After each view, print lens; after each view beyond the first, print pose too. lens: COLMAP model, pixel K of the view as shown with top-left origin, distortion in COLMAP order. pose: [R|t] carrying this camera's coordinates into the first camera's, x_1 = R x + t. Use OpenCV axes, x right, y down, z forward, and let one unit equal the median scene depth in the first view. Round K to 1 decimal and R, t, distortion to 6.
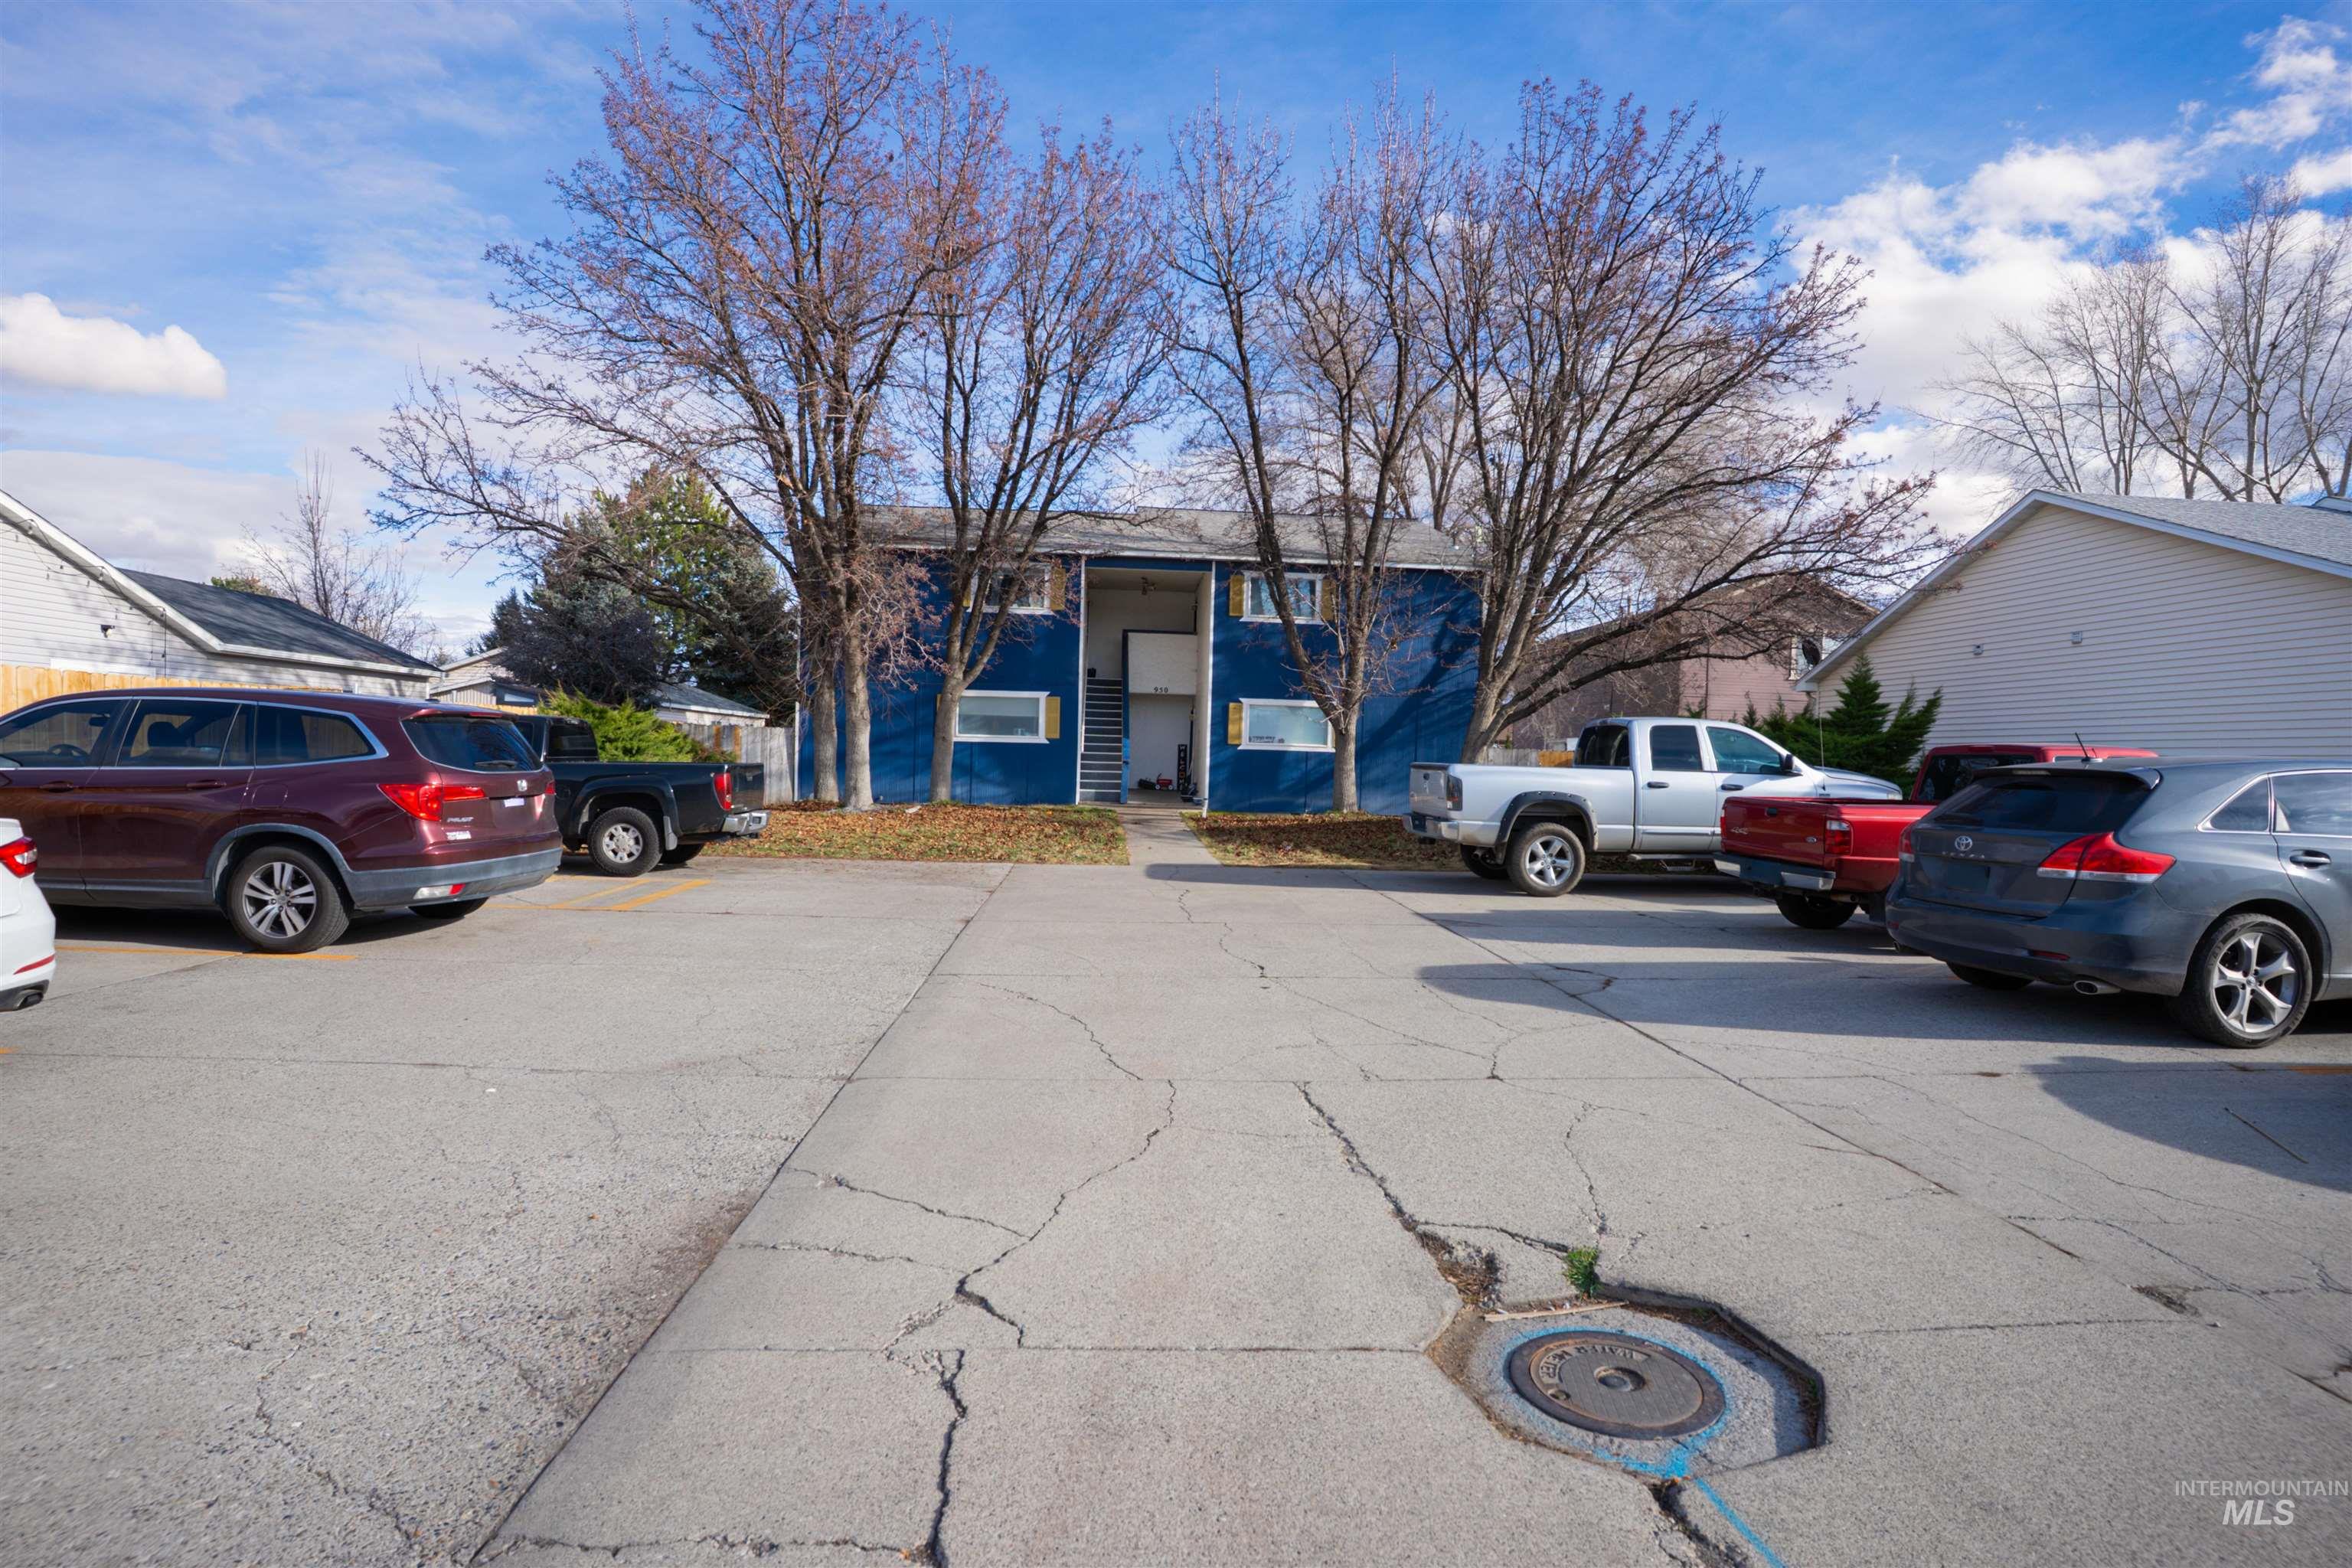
lens RADIAL K [[1163.0, 0, 1166.3], [0, 1163.0, 778.6], [0, 0, 1]] dist [-0.075359, 0.035245]
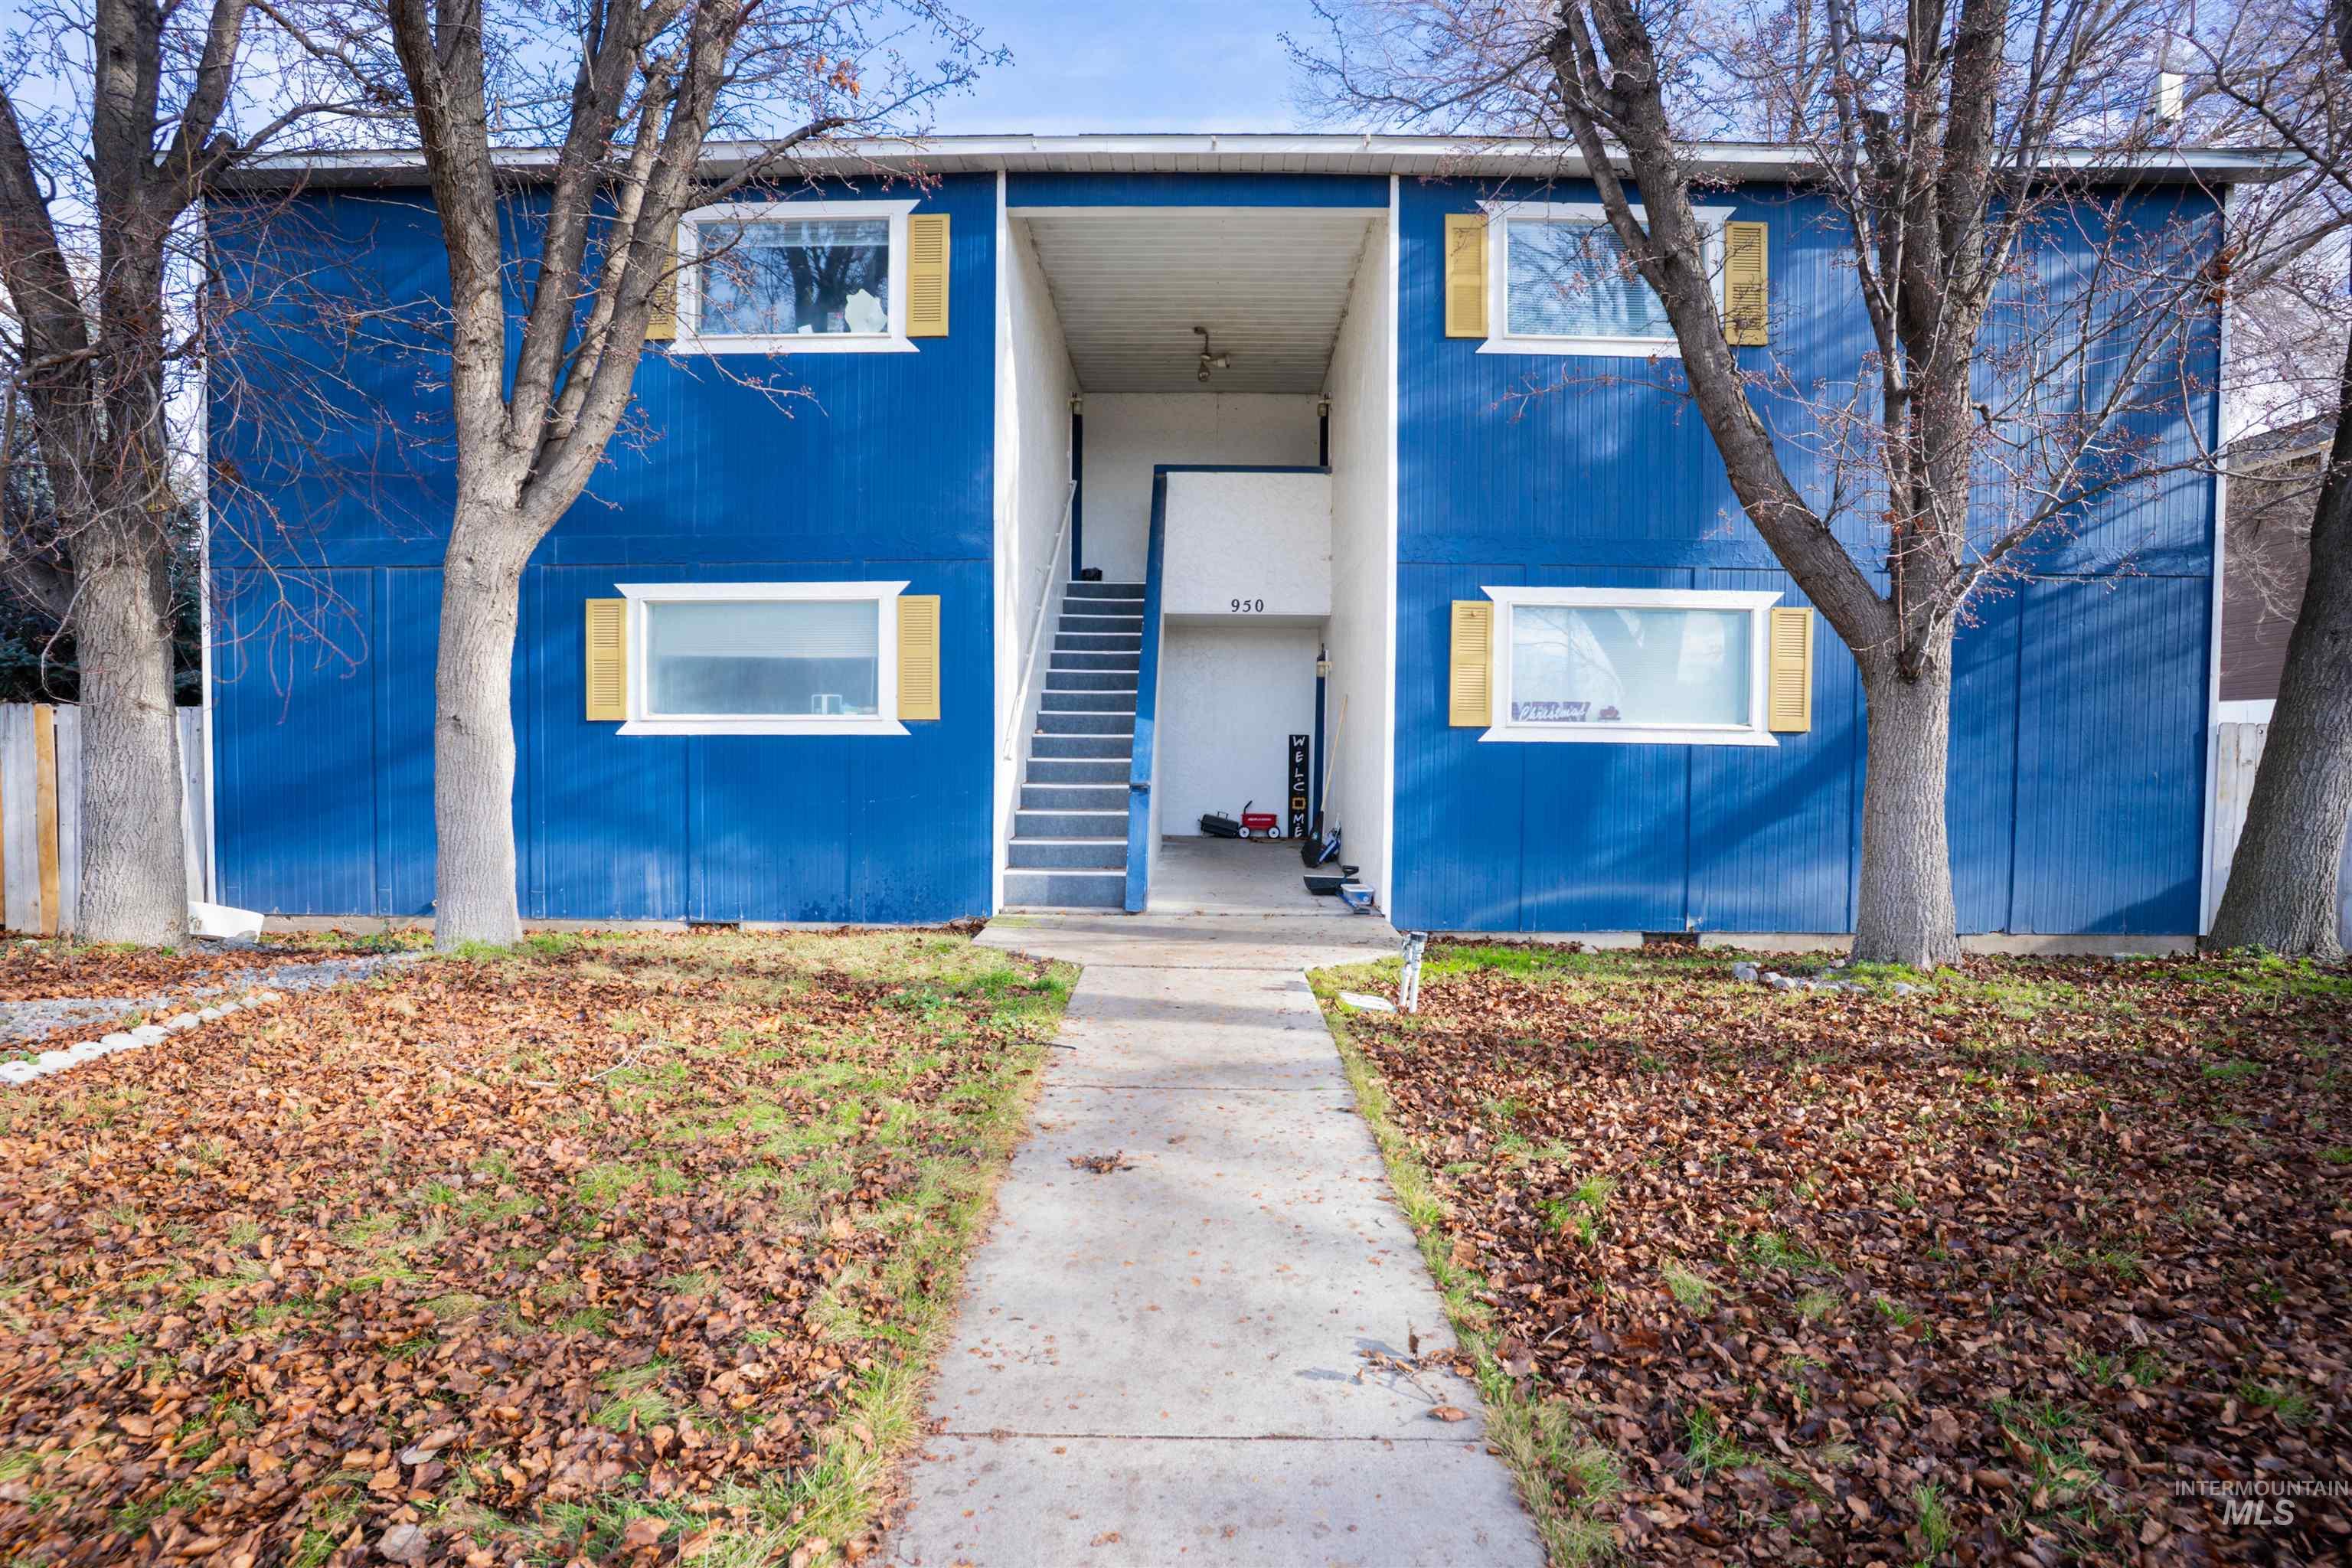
lens RADIAL K [[1163.0, 0, 1166.3], [0, 1163.0, 778.6], [0, 0, 1]] dist [-0.075359, 0.035245]
pose [[0.996274, -0.017356, -0.084485, 0.000627], [0.017562, 0.999844, 0.001702, -0.018462], [0.084443, -0.003179, 0.996423, 0.717479]]
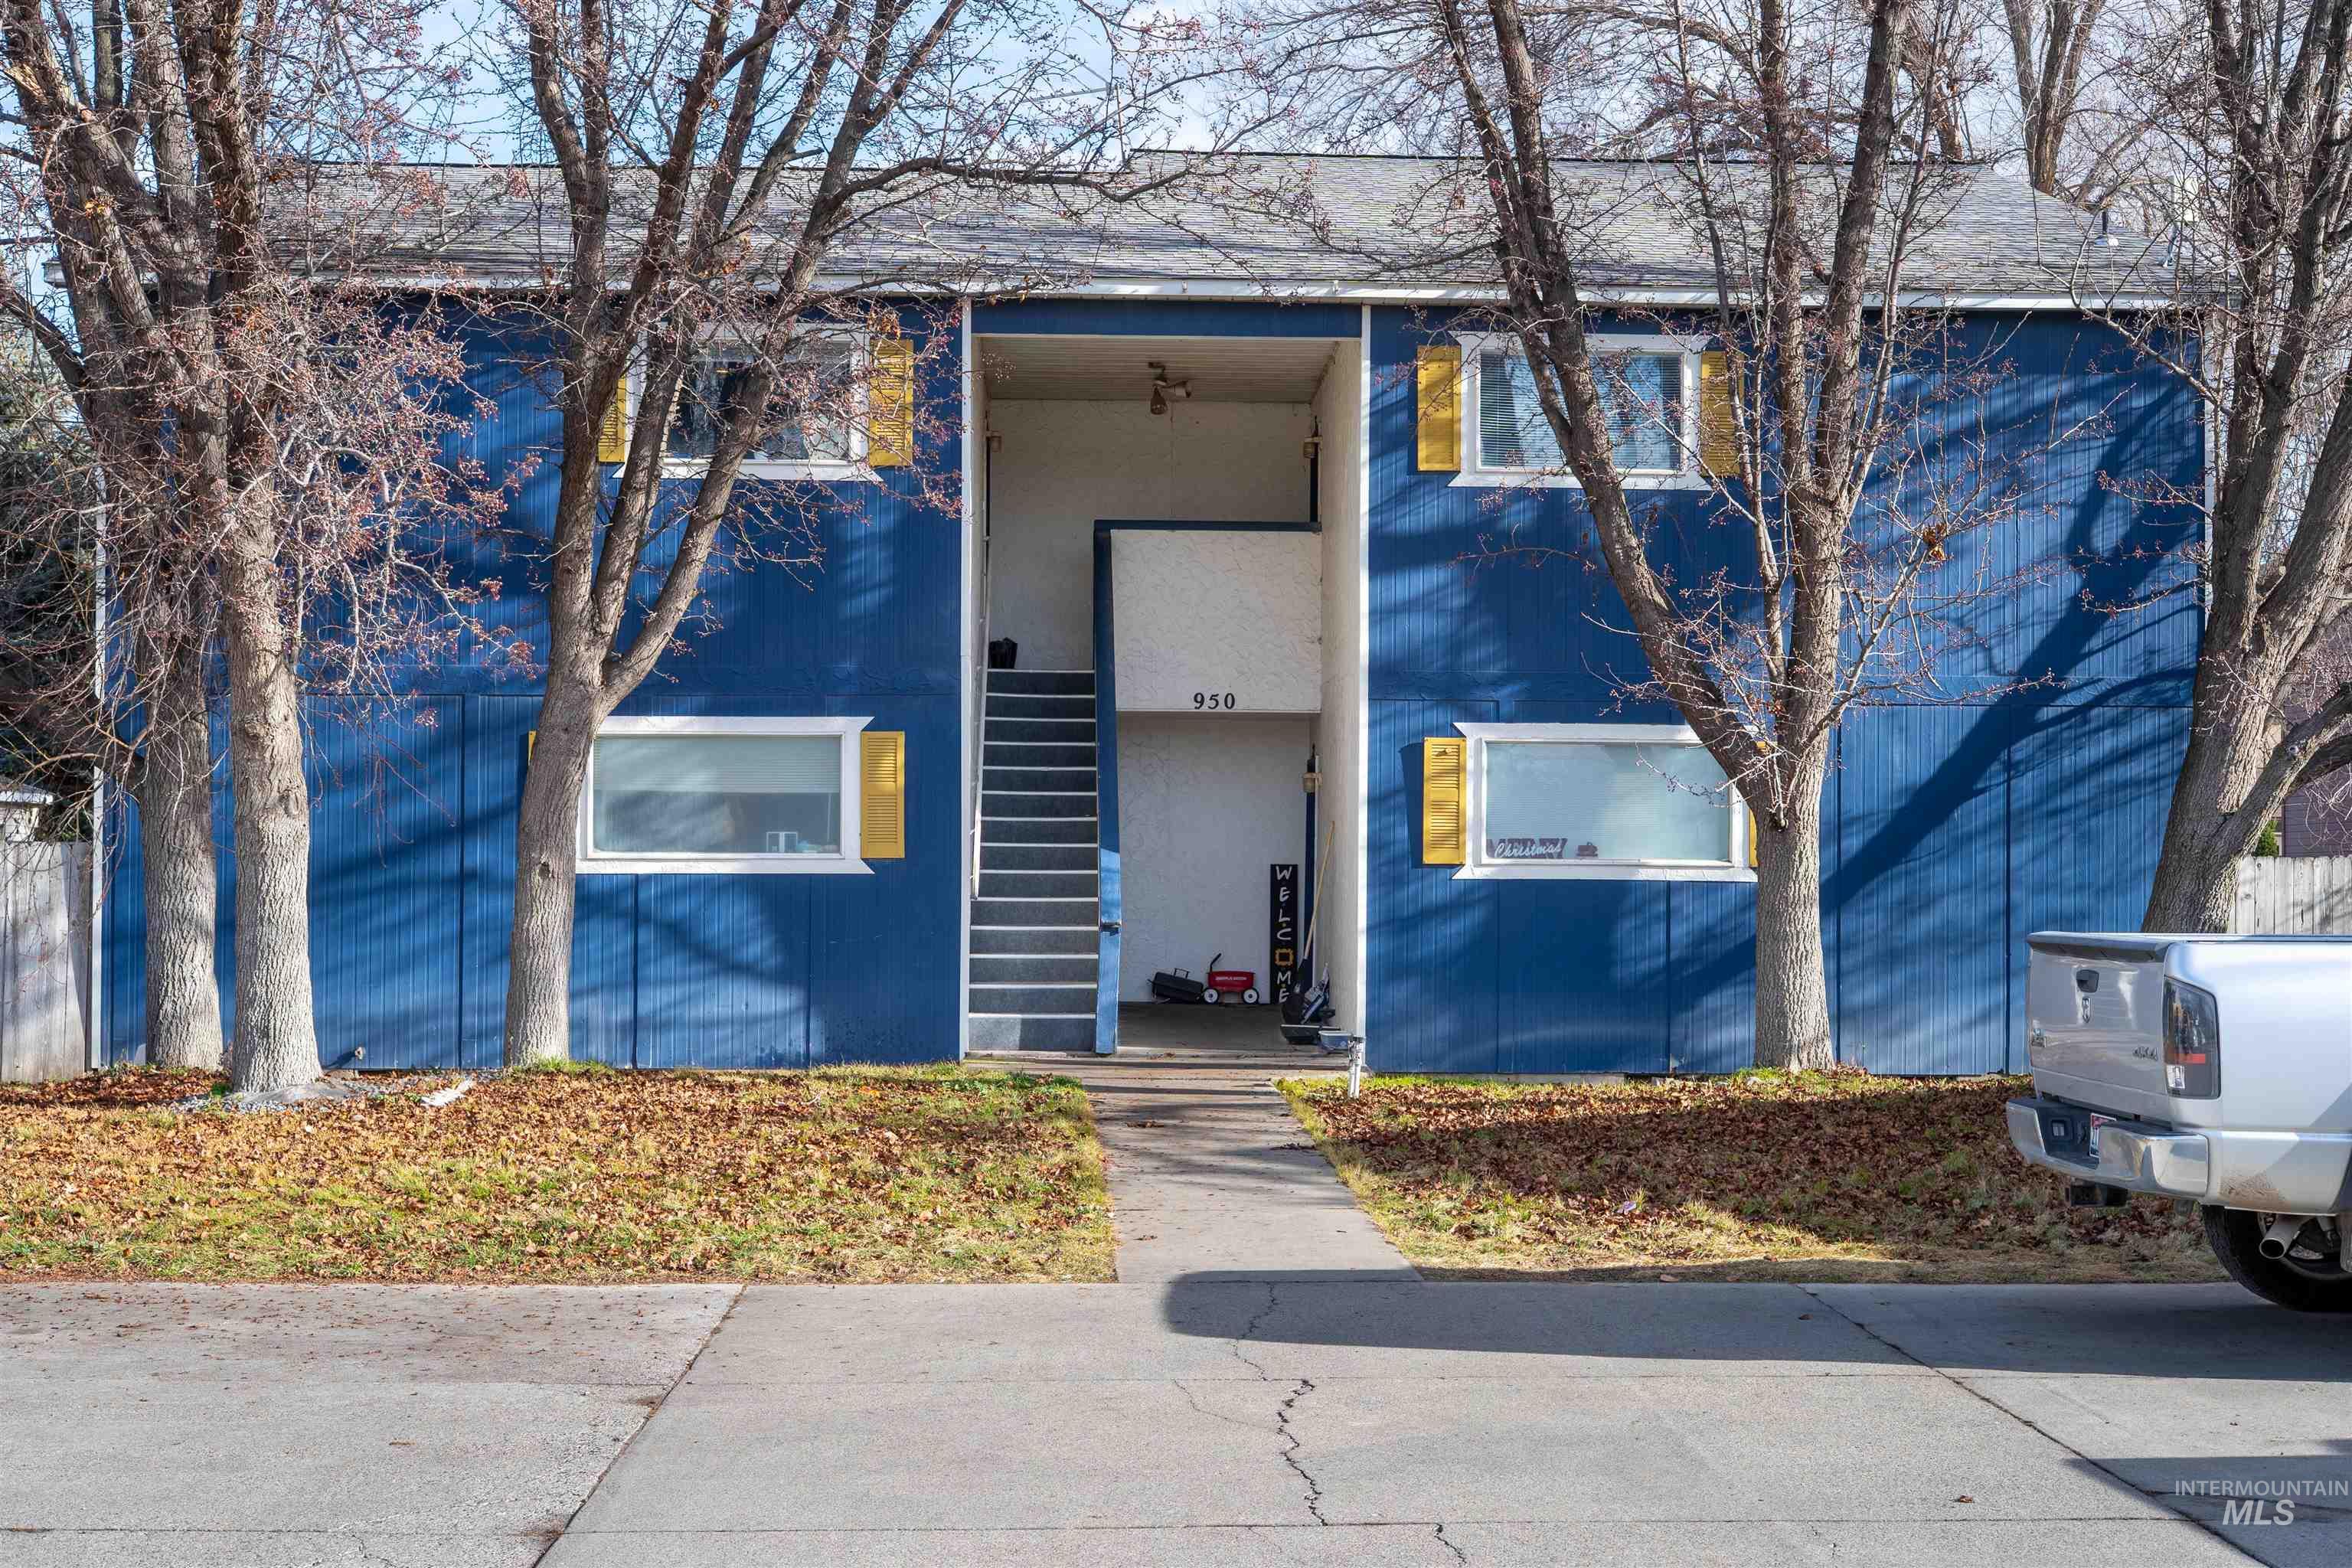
lens RADIAL K [[3327.9, 0, 1176.0], [0, 3327.9, 784.0], [0, 0, 1]] dist [0.012557, 0.068307]
pose [[0.999551, -0.022831, -0.019410, 0.002723], [0.021885, 0.998624, -0.047661, -0.010079], [0.020471, 0.047215, 0.998675, 0.073985]]
